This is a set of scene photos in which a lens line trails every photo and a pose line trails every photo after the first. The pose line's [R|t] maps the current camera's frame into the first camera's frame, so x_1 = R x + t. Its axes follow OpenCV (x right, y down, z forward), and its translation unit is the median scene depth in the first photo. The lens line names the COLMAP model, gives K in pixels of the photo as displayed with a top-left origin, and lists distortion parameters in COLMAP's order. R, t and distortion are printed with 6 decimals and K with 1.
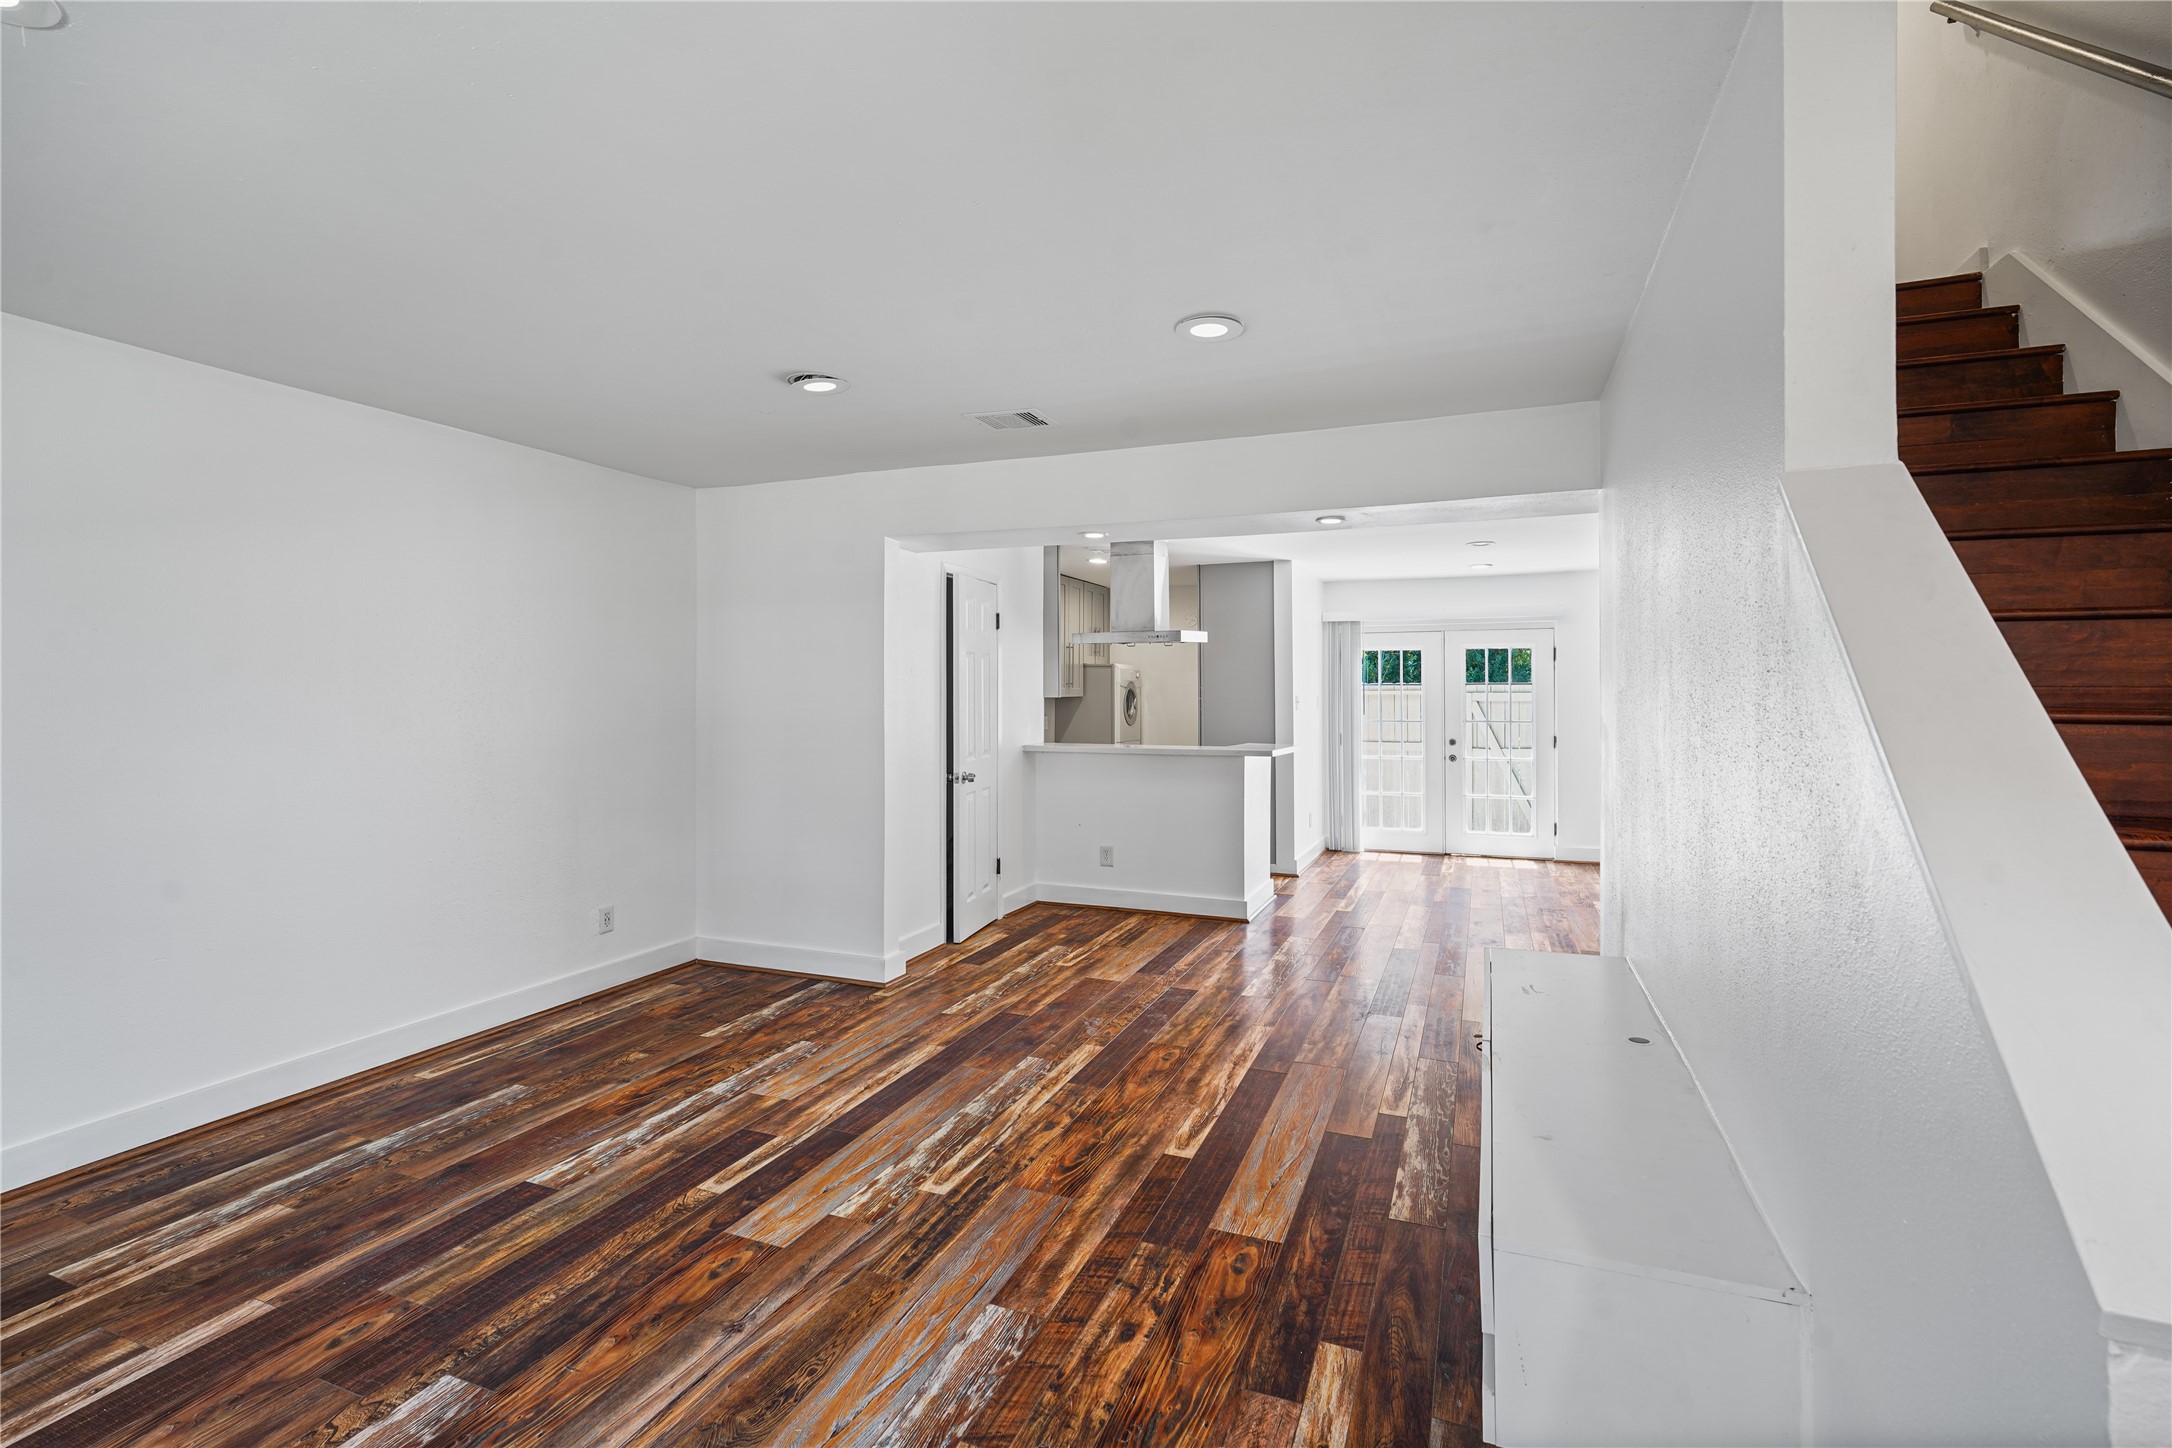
lens RADIAL K [[986.8, 0, 1094.6], [0, 986.8, 682.8], [0, 0, 1]] dist [-0.012939, 0.006796]
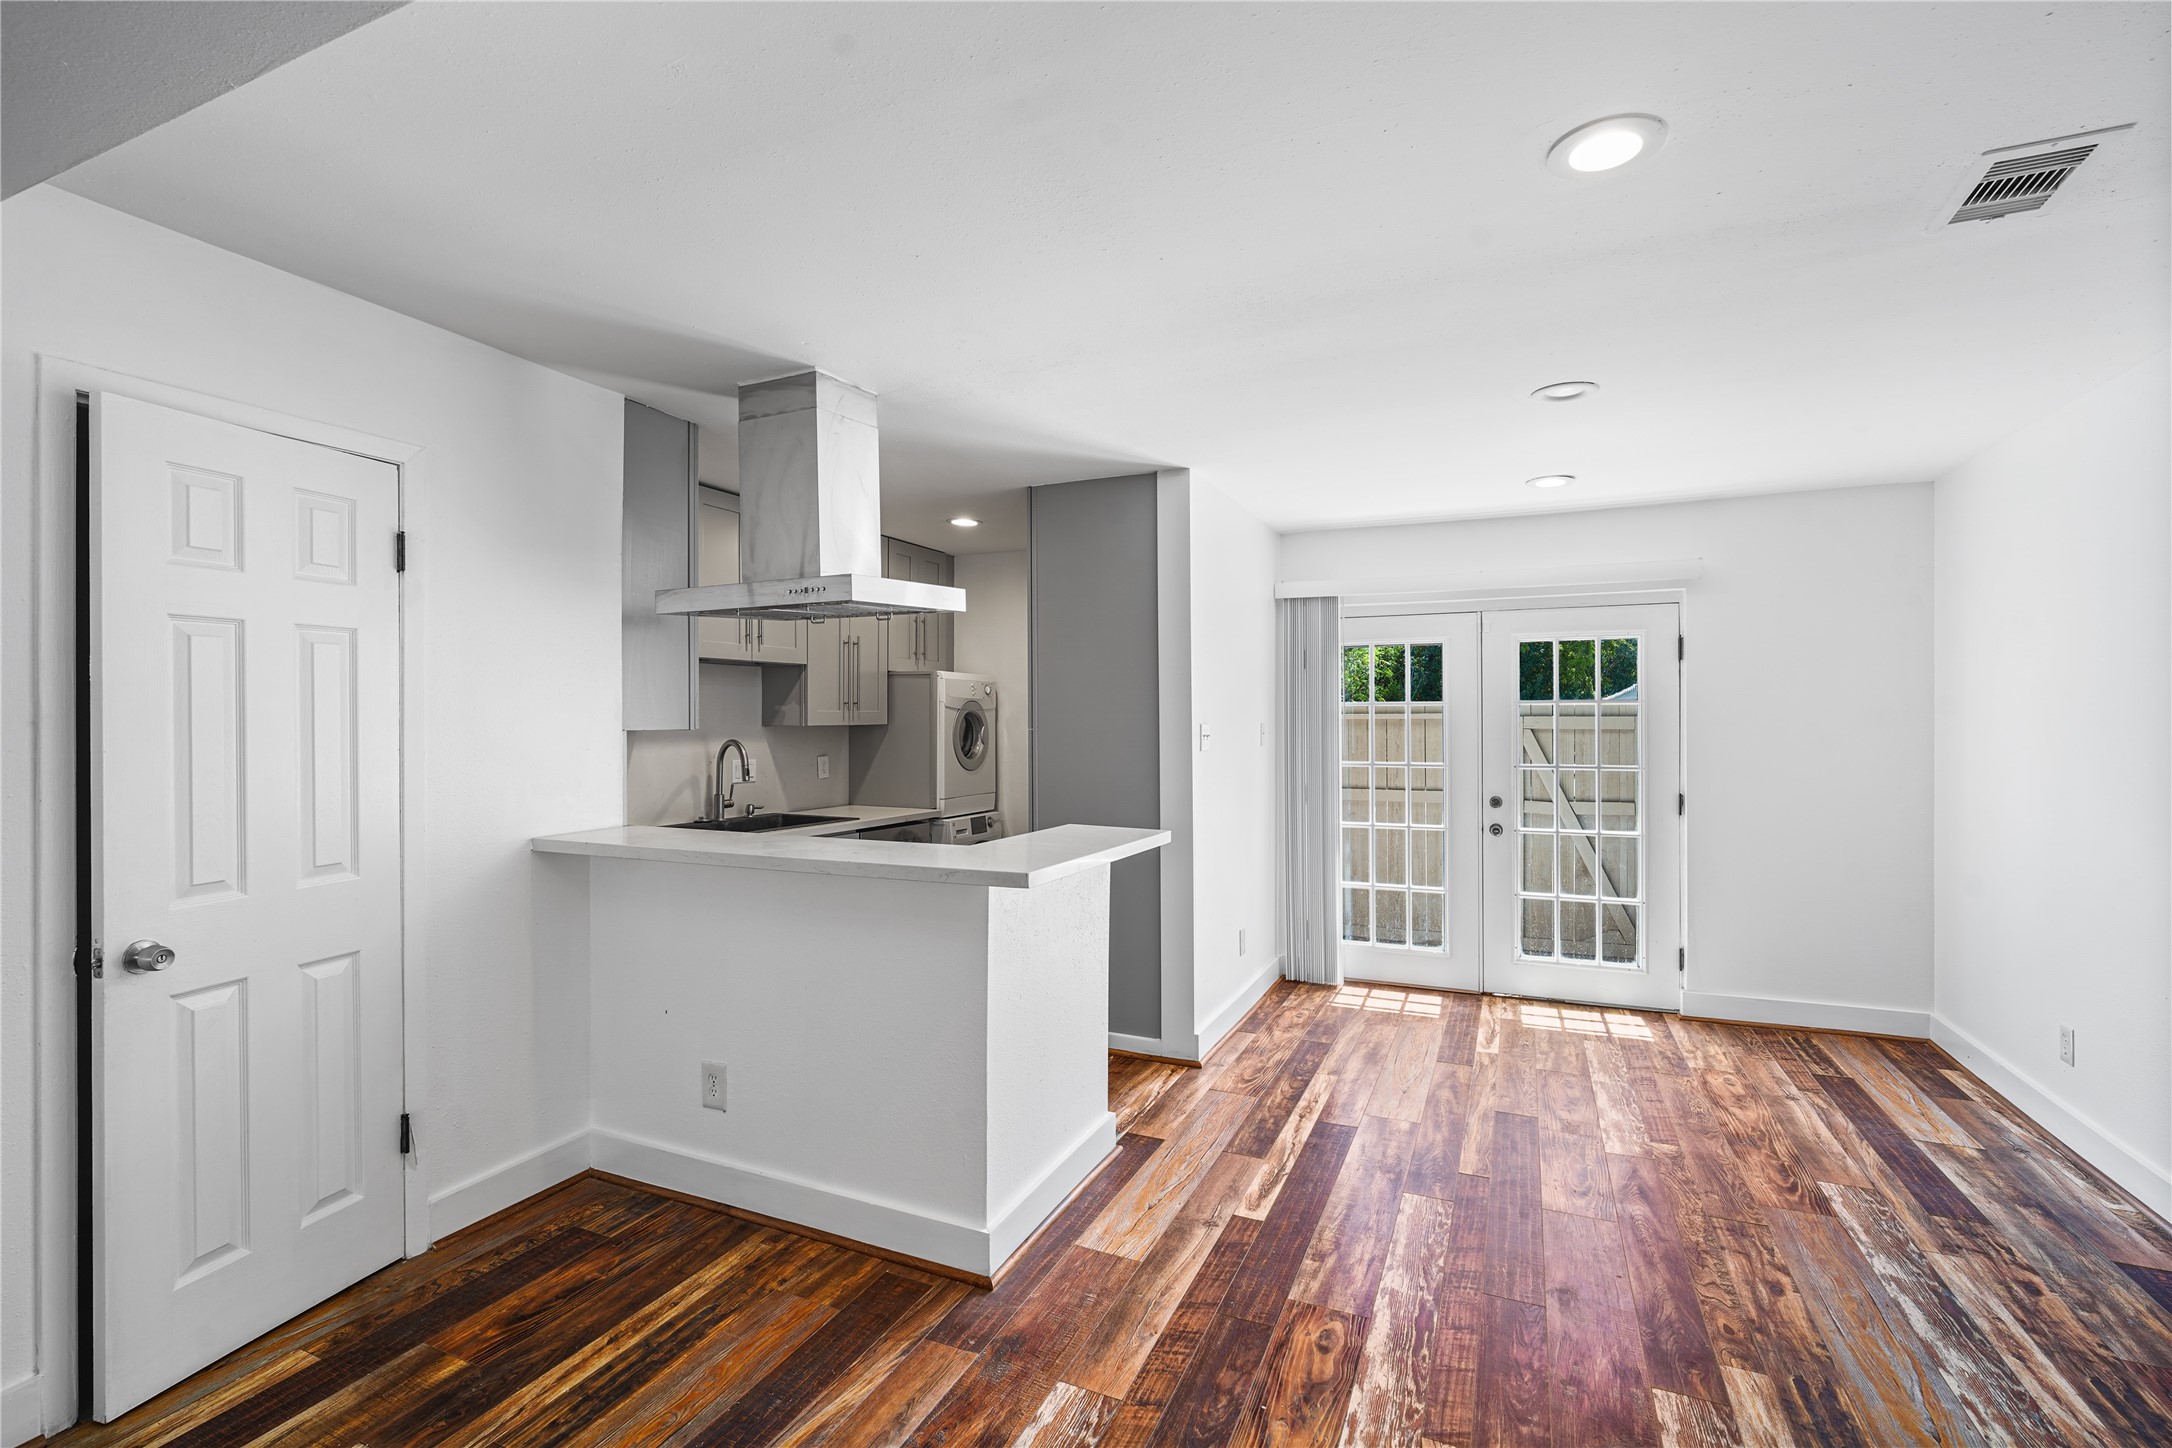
lens RADIAL K [[986.8, 0, 1081.8], [0, 986.8, 715.4], [0, 0, 1]] dist [-0.012939, 0.006796]
pose [[0.999081, -0.002445, -0.042791, 0.409081], [0.002858, 0.999950, 0.009591, 0.007941], [0.042765, -0.009705, 0.999038, 1.162568]]
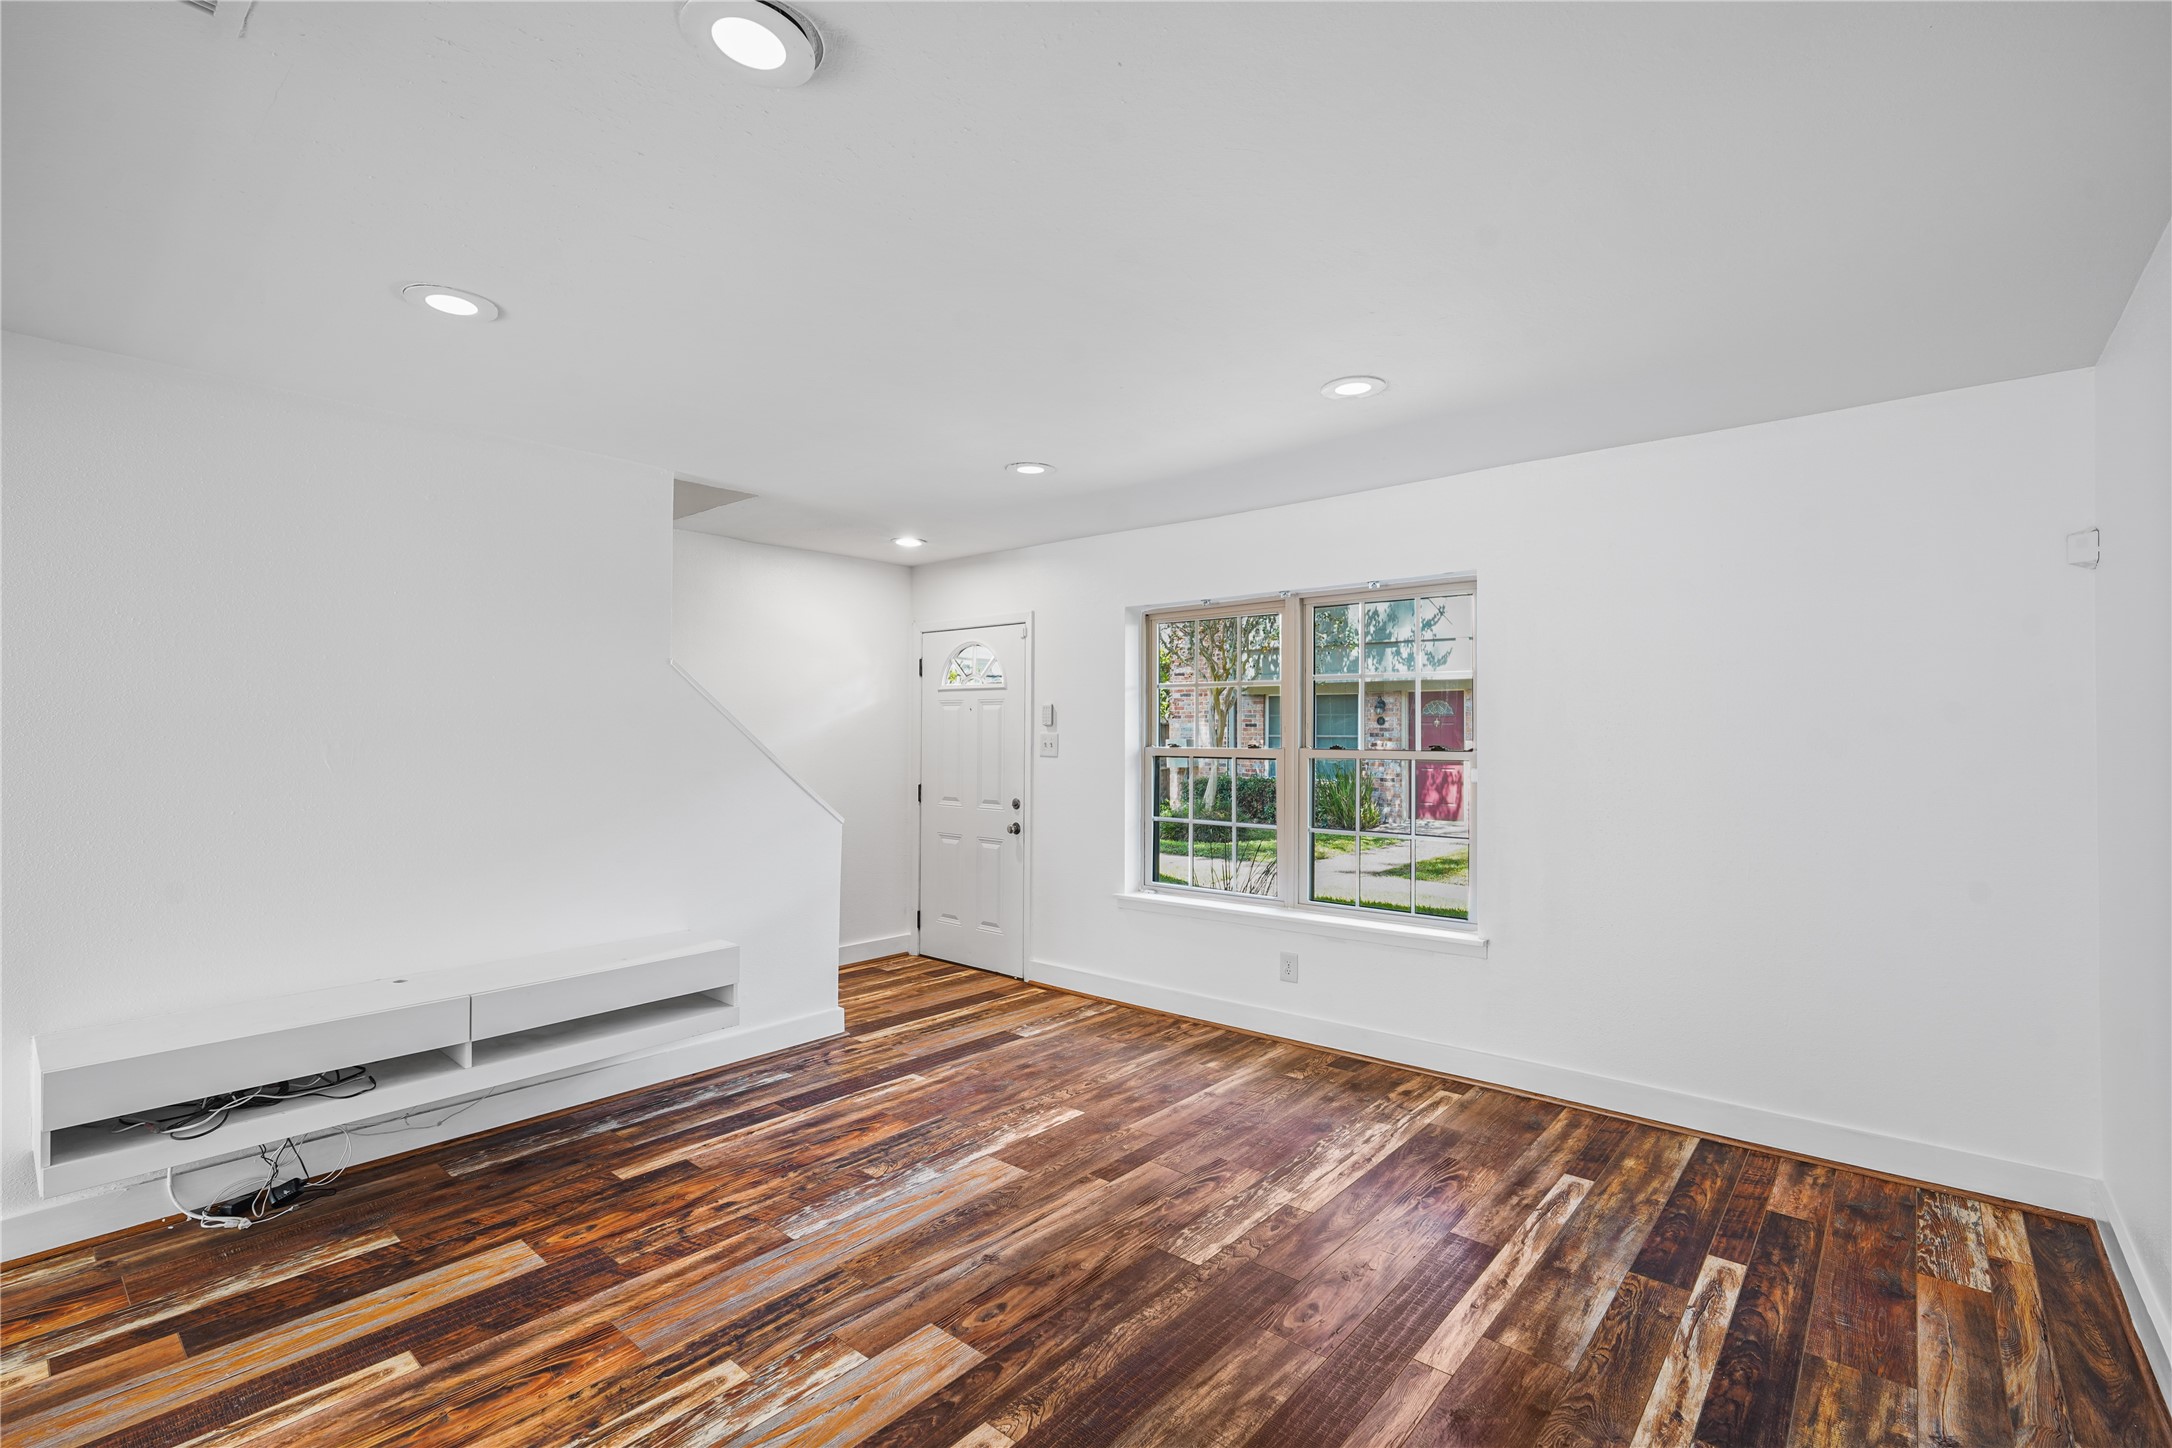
lens RADIAL K [[986.8, 0, 1091.0], [0, 986.8, 728.0], [0, 0, 1]] dist [-0.012939, 0.006796]
pose [[-0.948603, 0.003696, 0.316448, -0.603679], [-0.001579, 0.999864, -0.016413, 0.014891], [-0.316466, -0.016069, -0.948468, 1.468986]]
